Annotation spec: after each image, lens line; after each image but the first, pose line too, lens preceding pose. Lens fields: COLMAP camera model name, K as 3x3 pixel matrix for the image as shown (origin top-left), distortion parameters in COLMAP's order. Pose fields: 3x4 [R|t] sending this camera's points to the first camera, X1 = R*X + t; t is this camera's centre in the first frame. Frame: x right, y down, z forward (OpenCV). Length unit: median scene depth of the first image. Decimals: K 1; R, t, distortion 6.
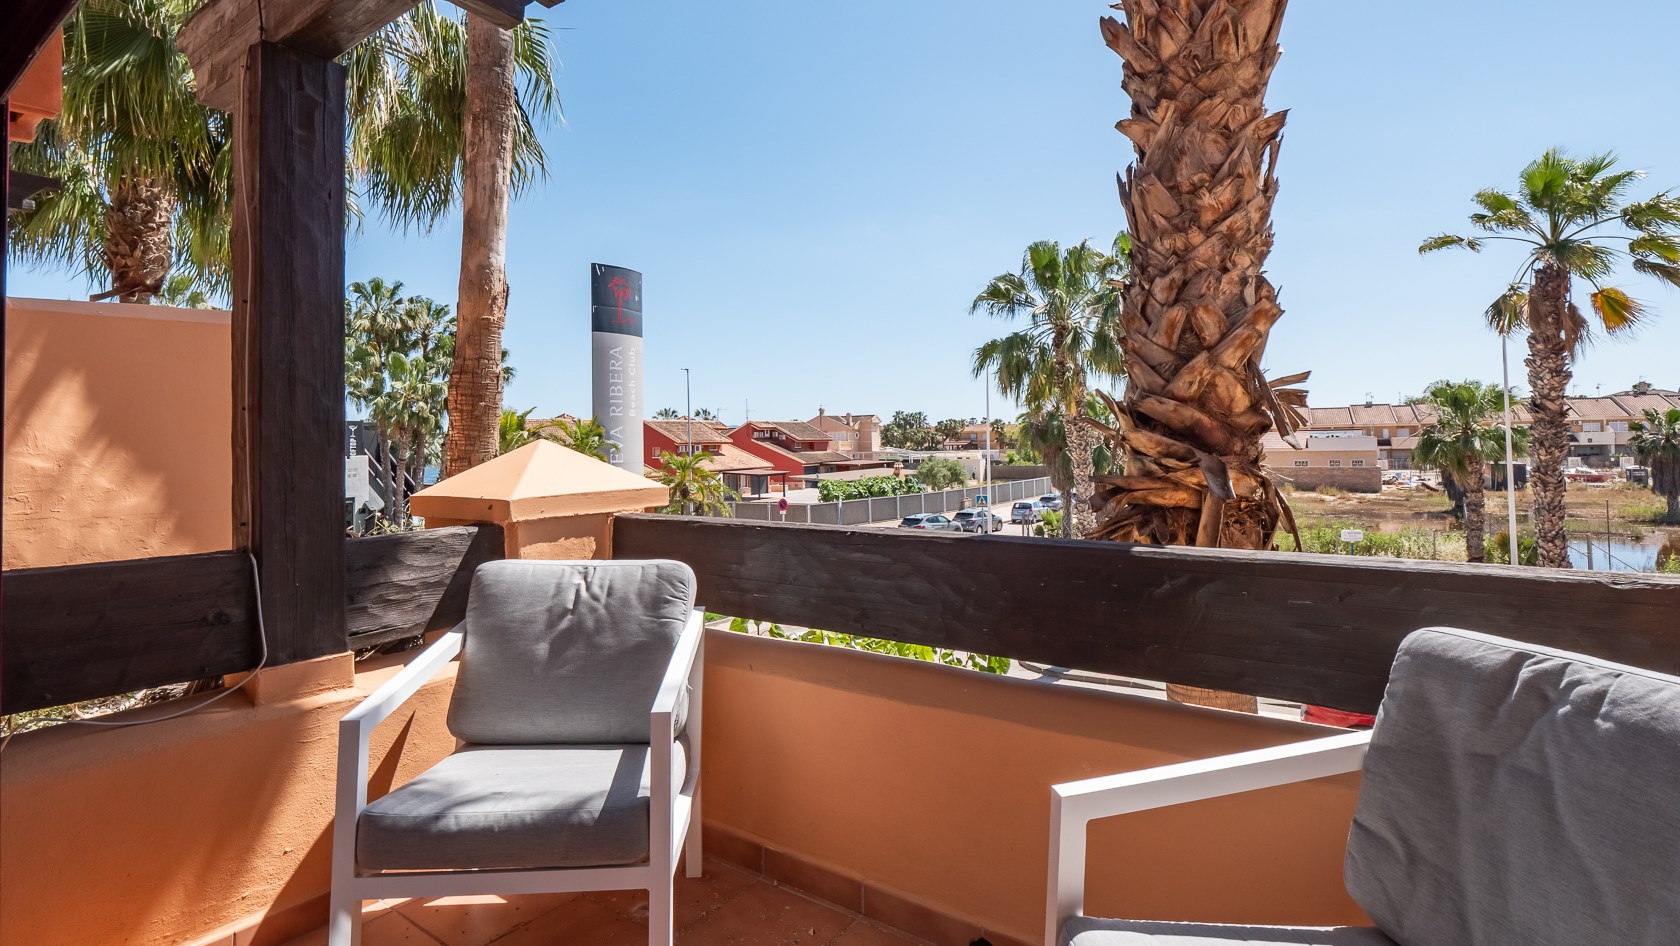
lens RADIAL K [[812.5, 0, 841.6], [0, 812.5, 460.1], [0, 0, 1]] dist [-0.020792, 0.001468]
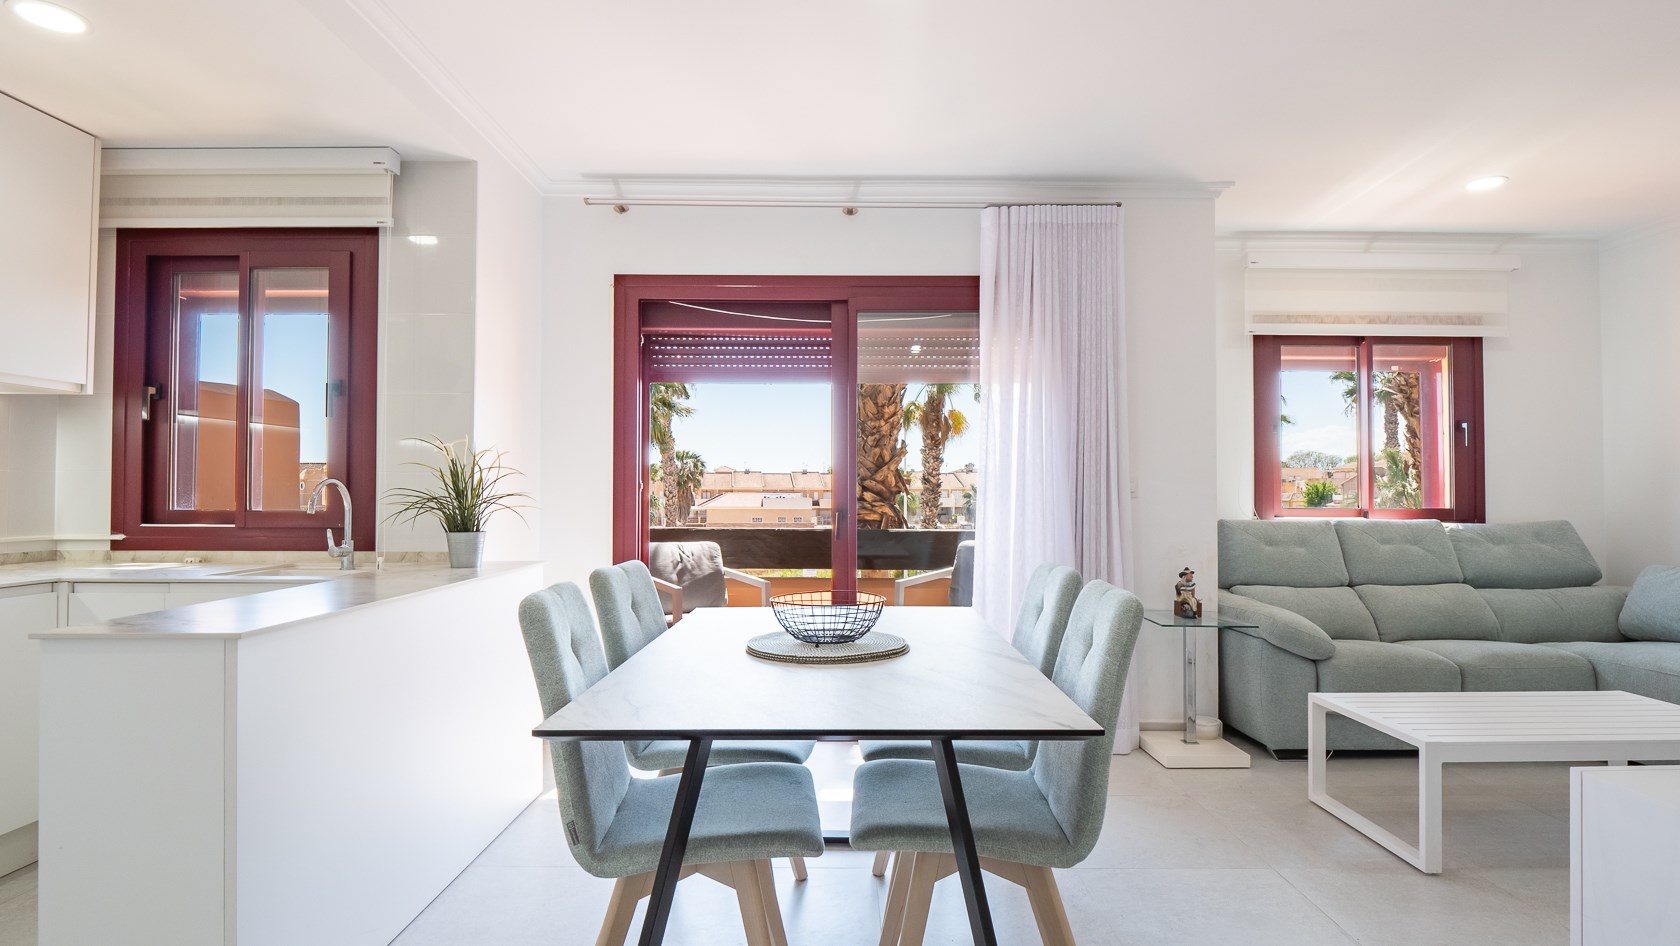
lens RADIAL K [[812.5, 0, 841.6], [0, 812.5, 460.1], [0, 0, 1]] dist [-0.020792, 0.001468]
pose [[0.807609, 0.049476, 0.587639, -1.290473], [-0.008857, 0.997380, -0.071802, 0.052637], [-0.589652, 0.052783, 0.805931, -1.146228]]
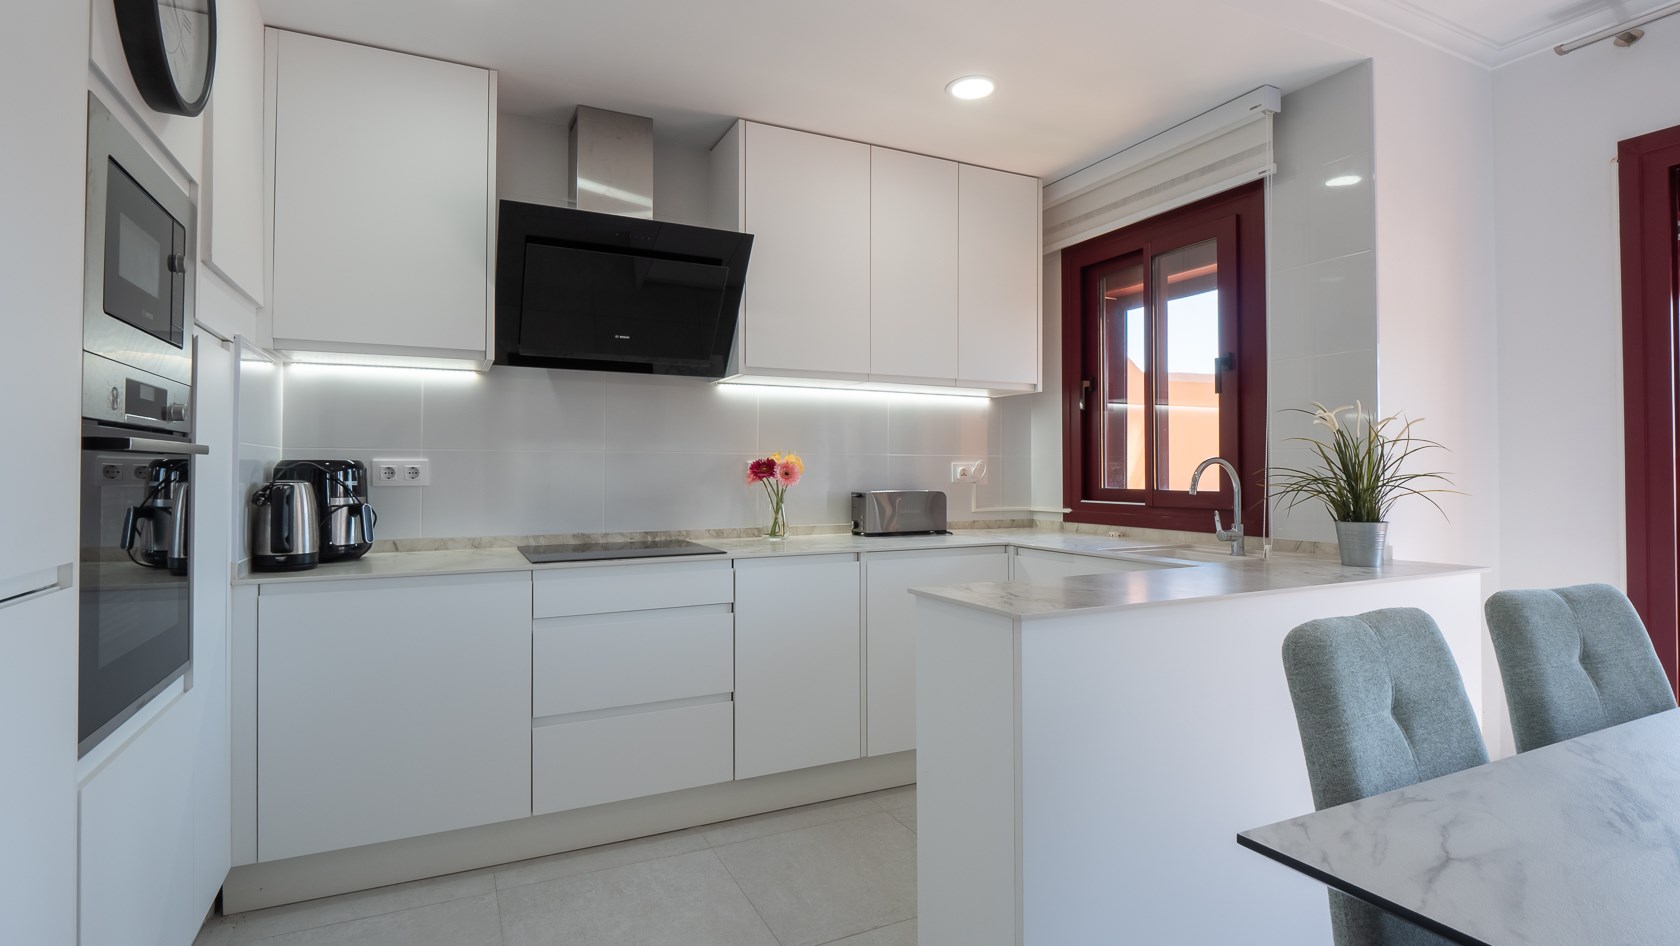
lens RADIAL K [[812.5, 0, 841.6], [0, 812.5, 460.1], [0, 0, 1]] dist [-0.020792, 0.001468]
pose [[0.882063, 0.018099, -0.470784, -1.120373], [-0.031877, 0.999265, -0.021309, 0.044571], [0.470052, 0.033803, 0.881991, -0.978791]]
